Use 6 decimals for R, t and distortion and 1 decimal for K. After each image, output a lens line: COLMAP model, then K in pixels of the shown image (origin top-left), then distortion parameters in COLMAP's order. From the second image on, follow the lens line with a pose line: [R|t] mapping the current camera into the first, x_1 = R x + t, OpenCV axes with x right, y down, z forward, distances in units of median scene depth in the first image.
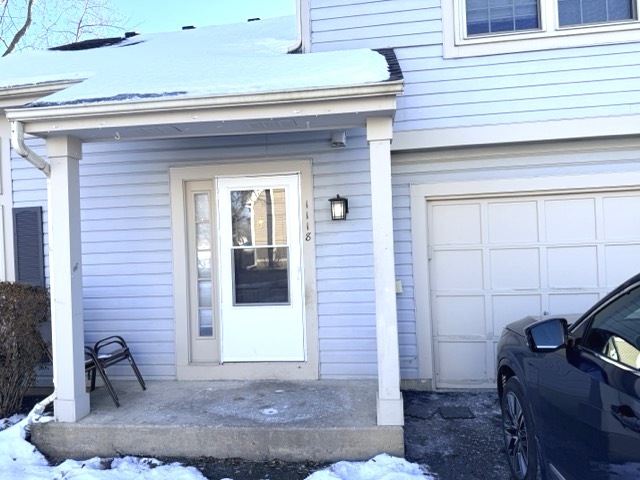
lens RADIAL K [[453.9, 0, 308.0], [0, 453.9, 242.1], [0, 0, 1]] dist [0.093100, -0.146496]
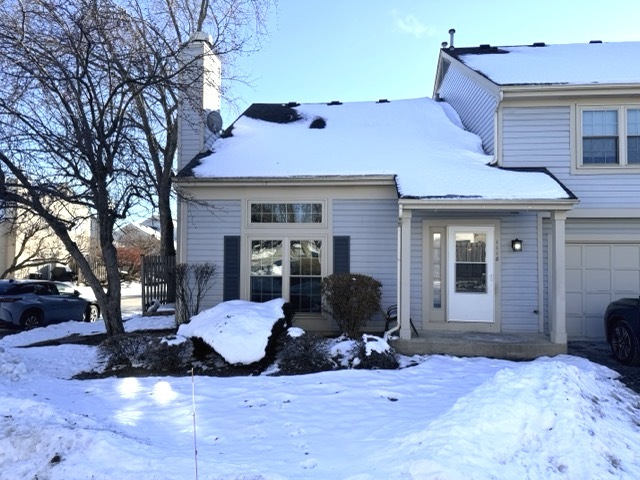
lens RADIAL K [[453.9, 0, 308.0], [0, 453.9, 242.1], [0, 0, 1]] dist [0.093100, -0.146496]
pose [[0.998524, 0.045854, 0.029106, -0.874429], [-0.045063, 0.998612, -0.027257, 0.007481], [-0.030316, 0.025905, 0.999205, -0.950170]]
